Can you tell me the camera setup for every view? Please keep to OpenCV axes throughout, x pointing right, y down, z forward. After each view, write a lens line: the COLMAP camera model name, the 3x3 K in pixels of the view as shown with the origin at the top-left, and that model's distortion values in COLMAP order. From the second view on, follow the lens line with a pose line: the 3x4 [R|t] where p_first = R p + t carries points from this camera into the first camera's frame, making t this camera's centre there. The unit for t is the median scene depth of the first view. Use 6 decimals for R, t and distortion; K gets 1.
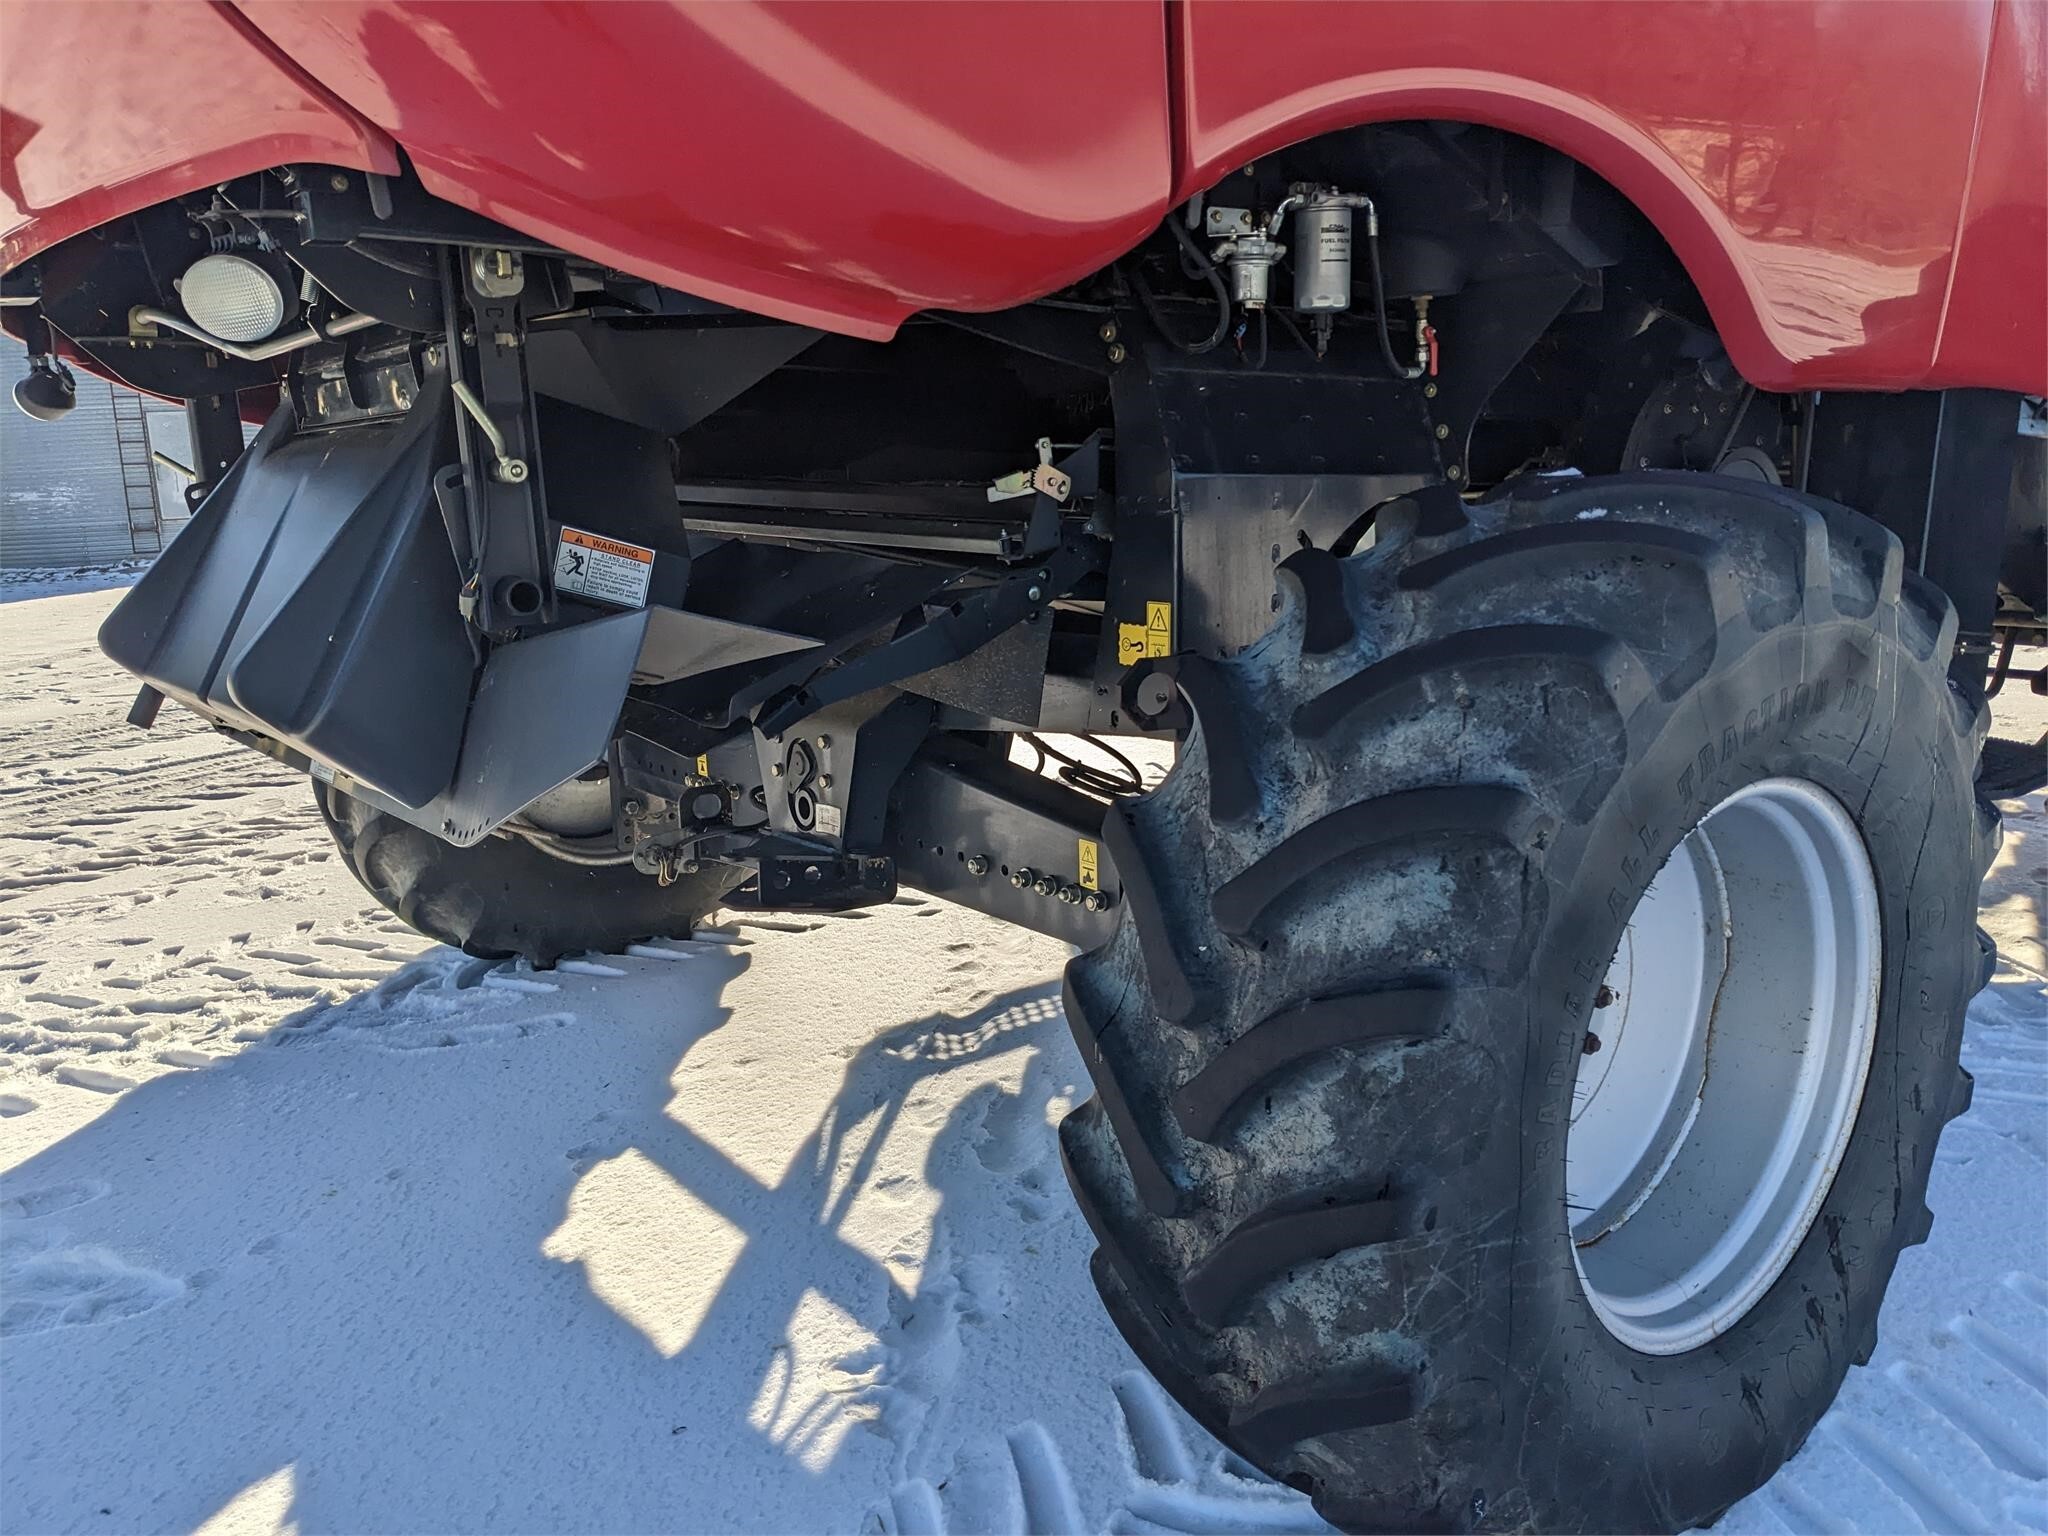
lens RADIAL K [[1608.5, 0, 1024.0], [0, 1608.5, 768.0], [0, 0, 1]] dist [0.058616, -0.069845]
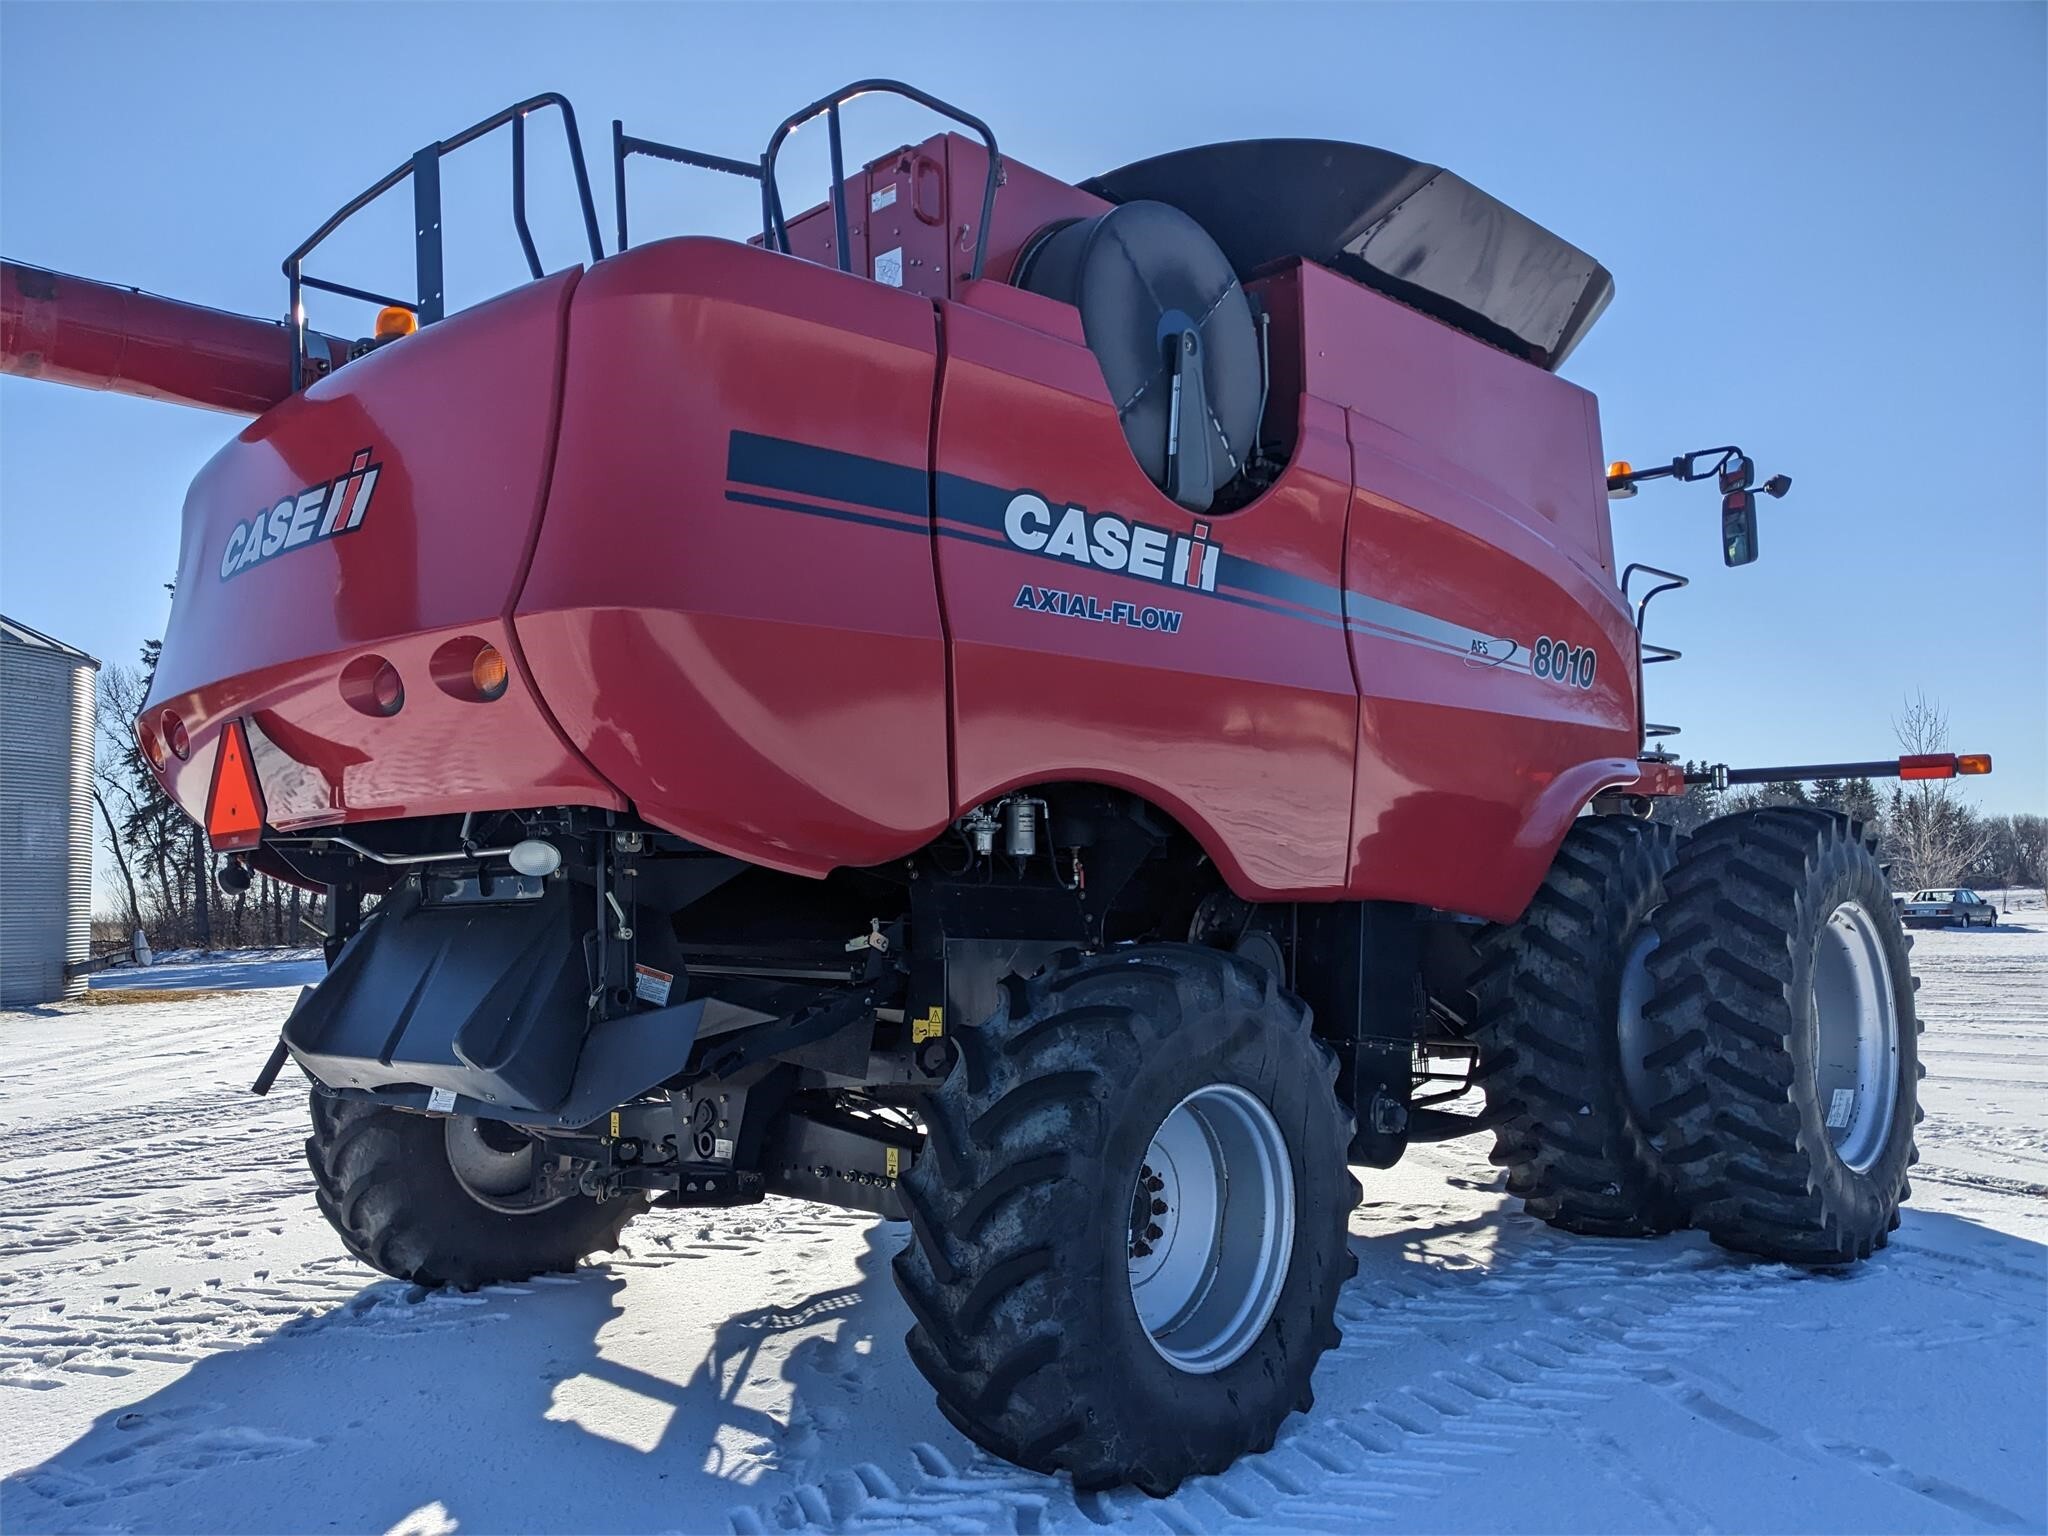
lens RADIAL K [[1619.2, 0, 1017.5], [0, 1619.2, 772.5], [0, 0, 1]] dist [0.062342, -0.093222]
pose [[0.987449, 0.032241, 0.154615, -0.114134], [0.011486, 0.961693, -0.273889, 0.141524], [-0.157523, 0.272227, 0.949252, -0.810233]]
